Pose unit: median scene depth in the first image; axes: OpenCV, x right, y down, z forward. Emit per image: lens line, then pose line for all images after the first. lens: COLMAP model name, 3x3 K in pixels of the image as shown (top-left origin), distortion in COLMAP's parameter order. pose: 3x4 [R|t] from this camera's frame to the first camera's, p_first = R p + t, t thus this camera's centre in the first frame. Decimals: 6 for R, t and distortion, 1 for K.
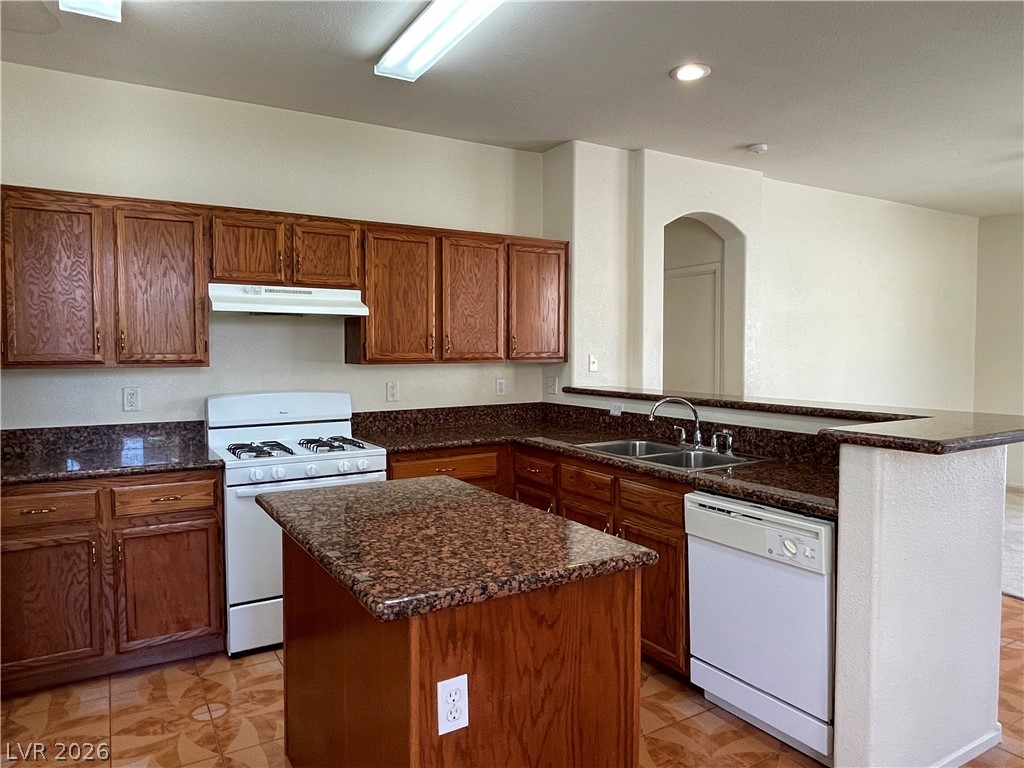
lens RADIAL K [[681.1, 0, 515.9], [0, 681.1, 386.3], [0, 0, 1]] dist [0.018339, -0.019988]
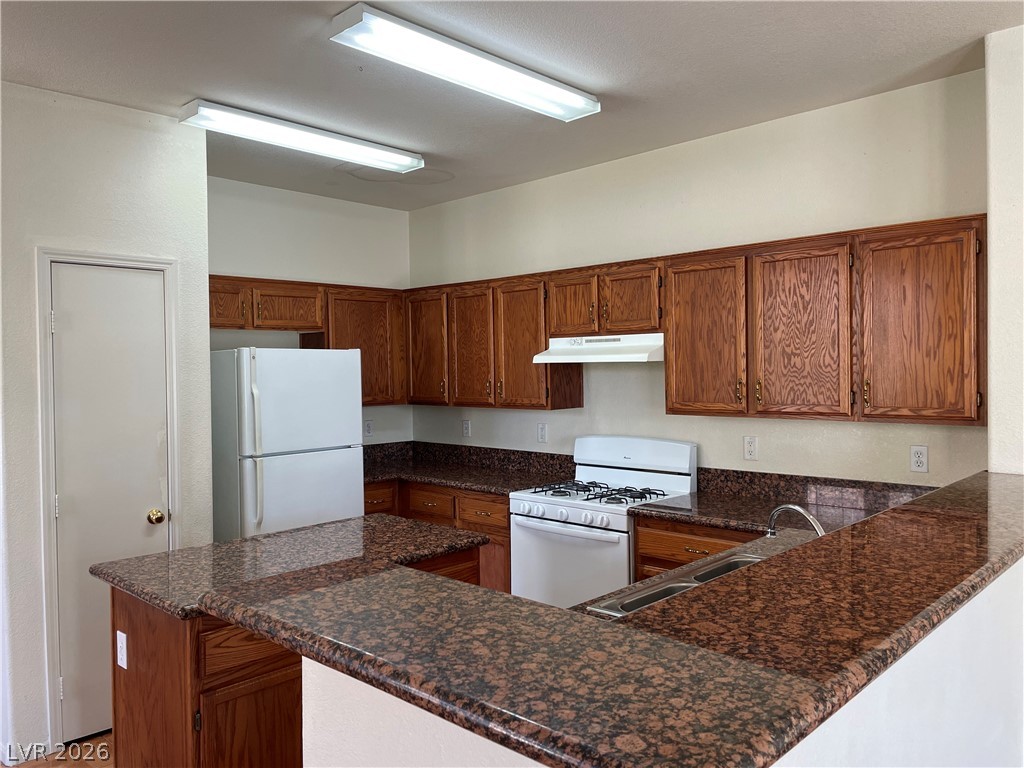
lens RADIAL K [[770.5, 0, 508.5], [0, 770.5, 384.2], [0, 0, 1]] dist [0.078255, -0.102508]
pose [[0.250844, 0.016406, -0.967889, 0.716808], [-0.039520, 0.999196, 0.006694, -0.070686], [0.967221, 0.036572, 0.251291, 0.542440]]
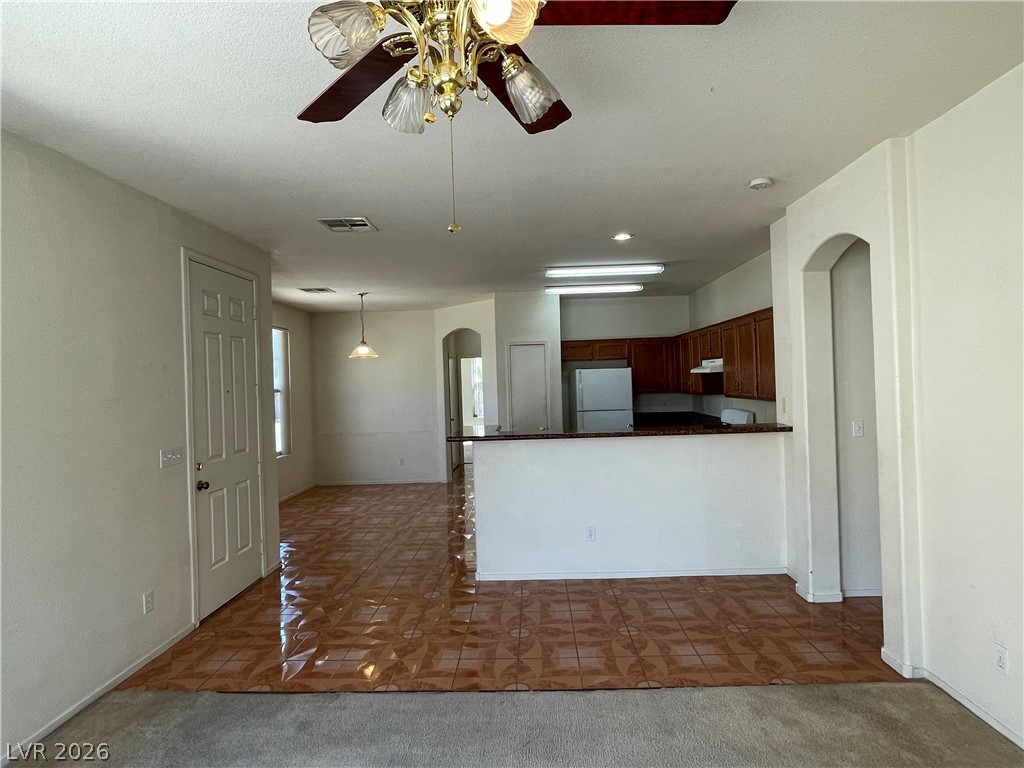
lens RADIAL K [[582.3, 0, 511.0], [0, 582.3, 378.9], [0, 0, 1]] dist [-0.003321, 0.000067]
pose [[-0.549537, 0.012991, -0.835368, 1.461551], [-0.016259, 0.999523, 0.026239, -0.115884], [0.835311, 0.028002, -0.549064, 1.399505]]
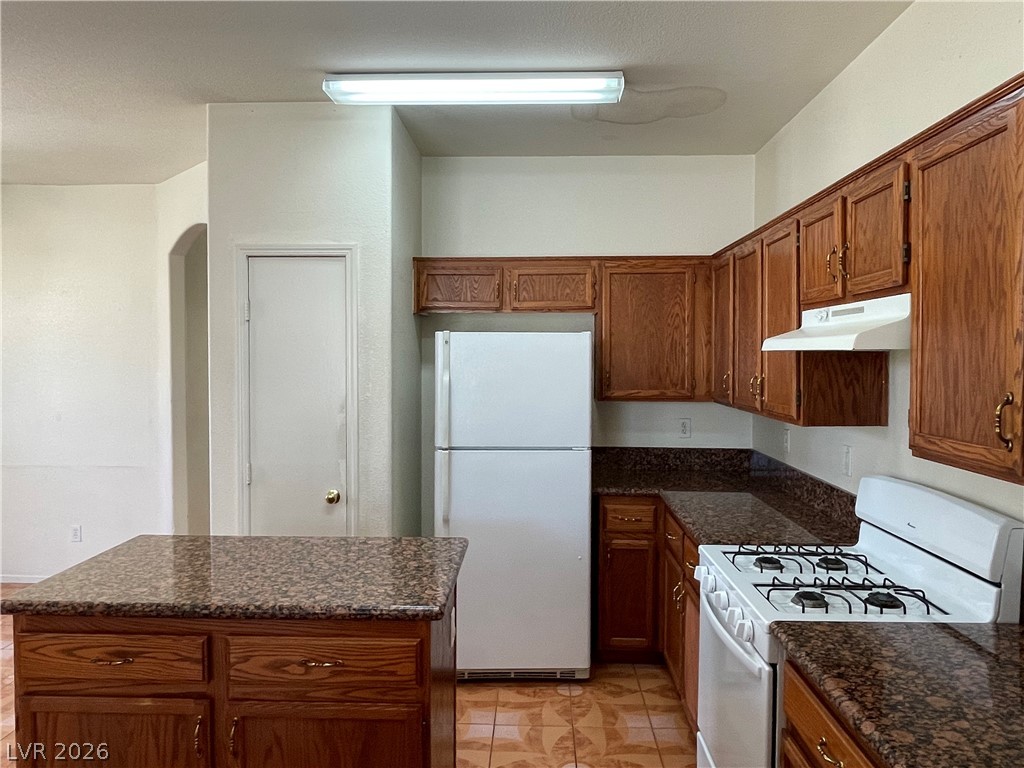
lens RADIAL K [[718.2, 0, 515.9], [0, 718.2, 377.7], [0, 0, 1]] dist [0.004962, -0.020894]
pose [[-0.548413, 0.023642, -0.835873, 0.315810], [-0.048120, 0.997051, 0.059772, -0.099911], [0.834822, 0.073003, -0.545659, 1.042863]]
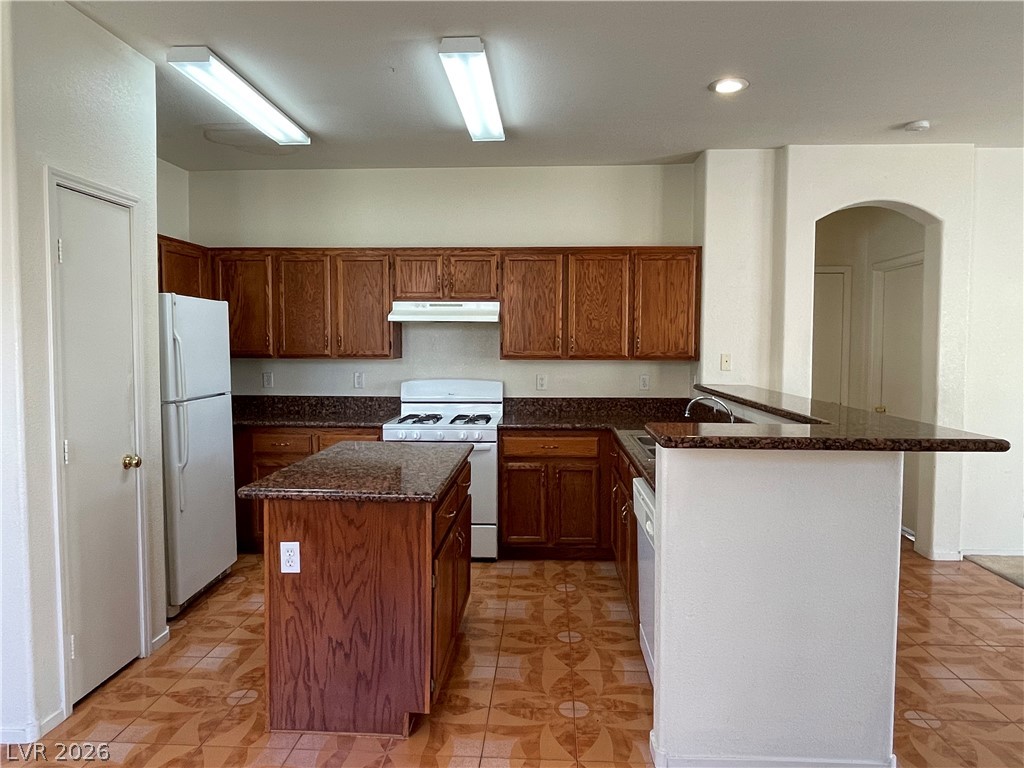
lens RADIAL K [[681.1, 0, 513.1], [0, 681.1, 384.0], [0, 0, 1]] dist [0.018339, -0.019988]
pose [[0.824692, 0.037441, -0.564342, 0.520976], [-0.034976, 0.999273, 0.015185, -0.006476], [0.564500, 0.007215, 0.825401, -0.041396]]
